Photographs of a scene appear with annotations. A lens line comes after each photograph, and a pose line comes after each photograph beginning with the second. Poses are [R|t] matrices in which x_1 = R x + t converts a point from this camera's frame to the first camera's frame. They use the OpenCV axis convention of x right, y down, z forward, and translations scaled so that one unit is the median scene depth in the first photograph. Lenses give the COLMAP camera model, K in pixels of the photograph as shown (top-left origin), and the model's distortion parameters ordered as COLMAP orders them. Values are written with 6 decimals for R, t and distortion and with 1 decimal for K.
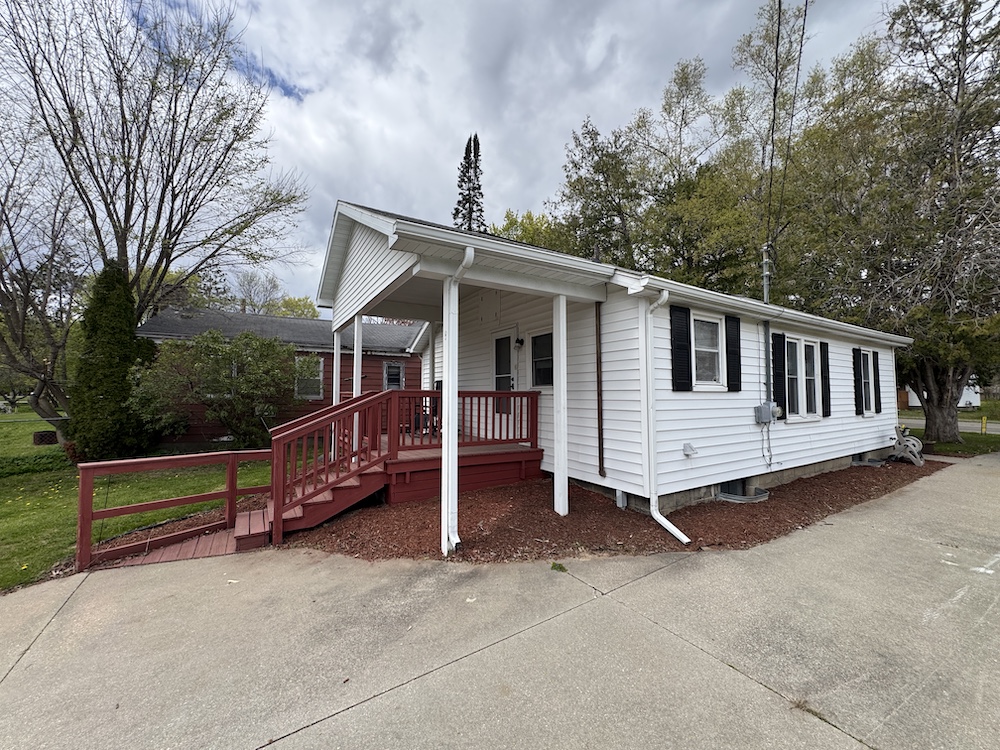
lens RADIAL K [[398.0, 0, 501.9], [0, 398.0, 373.0], [0, 0, 1]] dist [-0.003542, 0.000512]
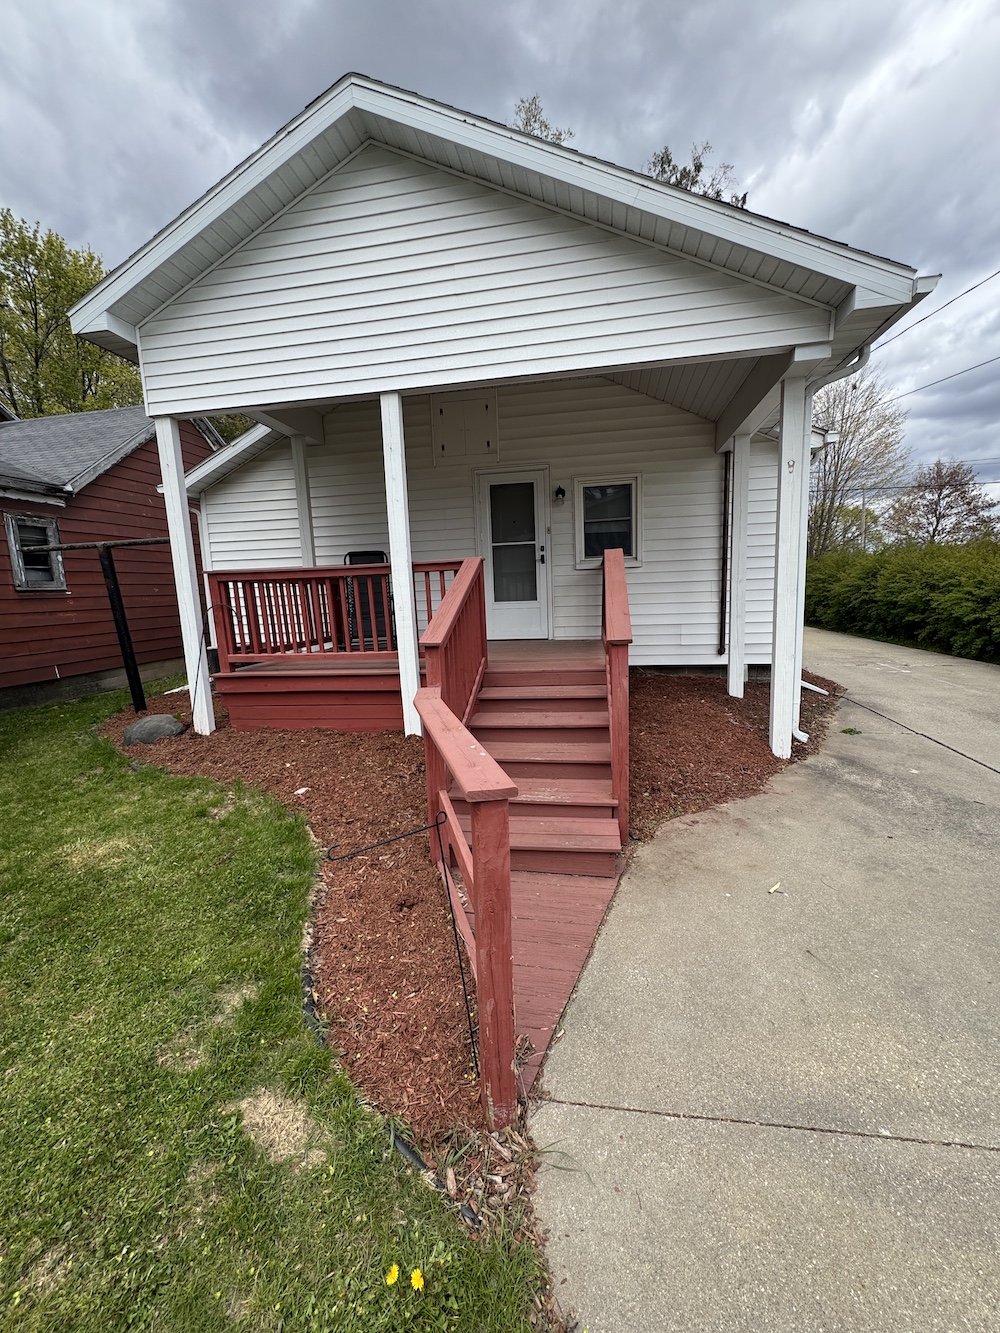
lens RADIAL K [[530.5, 0, 499.7], [0, 530.5, 665.8], [0, 0, 1]] dist [-0.003542, 0.000512]
pose [[0.657568, -0.132005, 0.741740, -0.812787], [-0.003450, 0.983993, 0.178176, 0.058445], [-0.753387, -0.119722, 0.646587, 0.489906]]
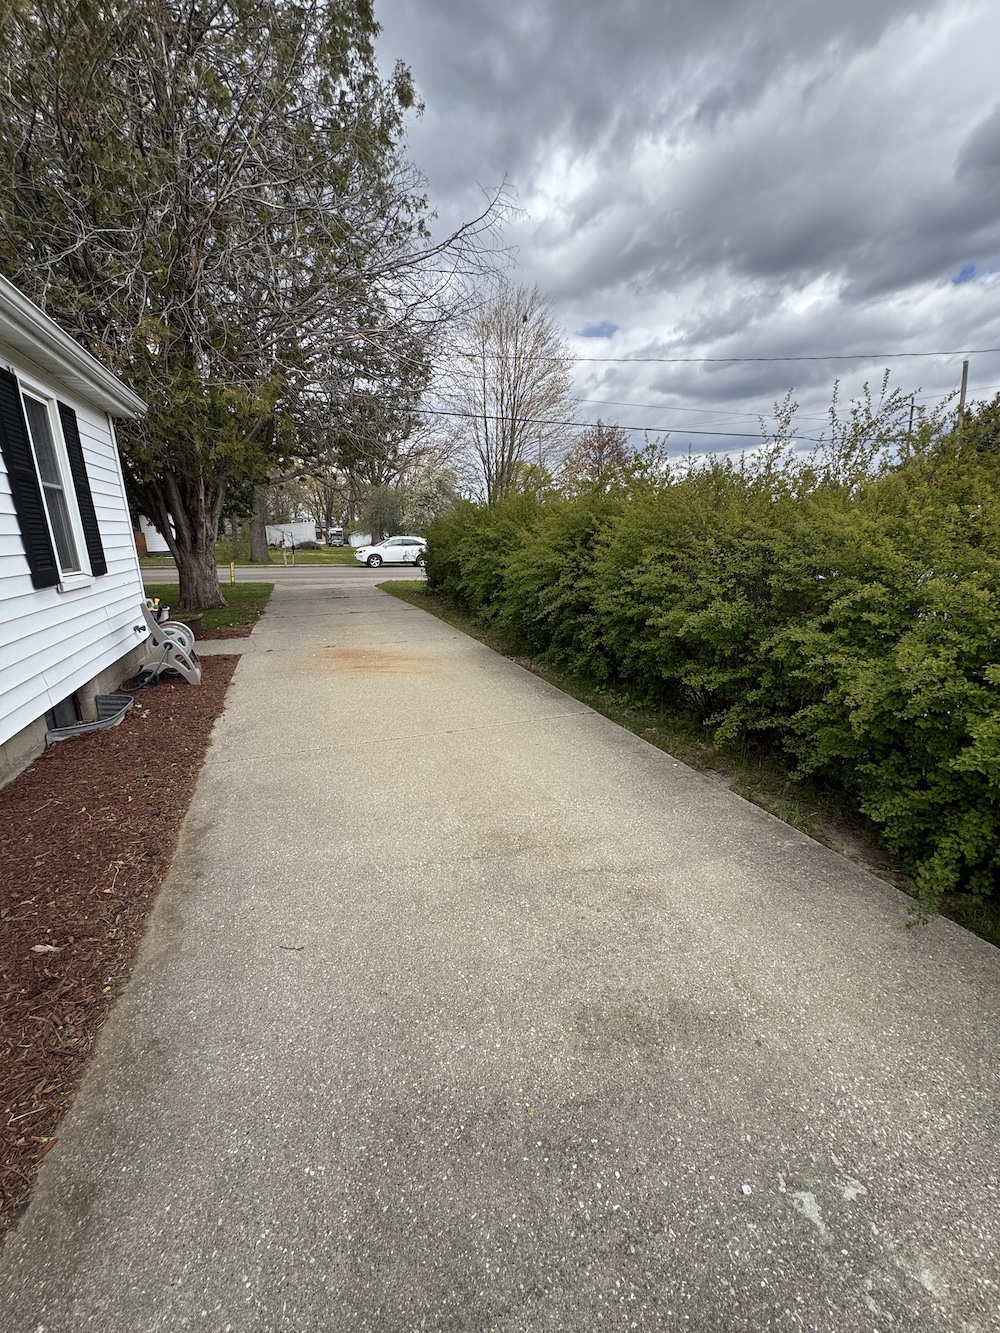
lens RADIAL K [[530.5, 0, 505.4], [0, 530.5, 665.5], [0, 0, 1]] dist [-0.003542, 0.000512]
pose [[0.184858, -0.242340, 0.952417, 0.700070], [-0.038667, 0.966576, 0.253448, 0.054353], [-0.982004, -0.083679, 0.169309, 0.710995]]
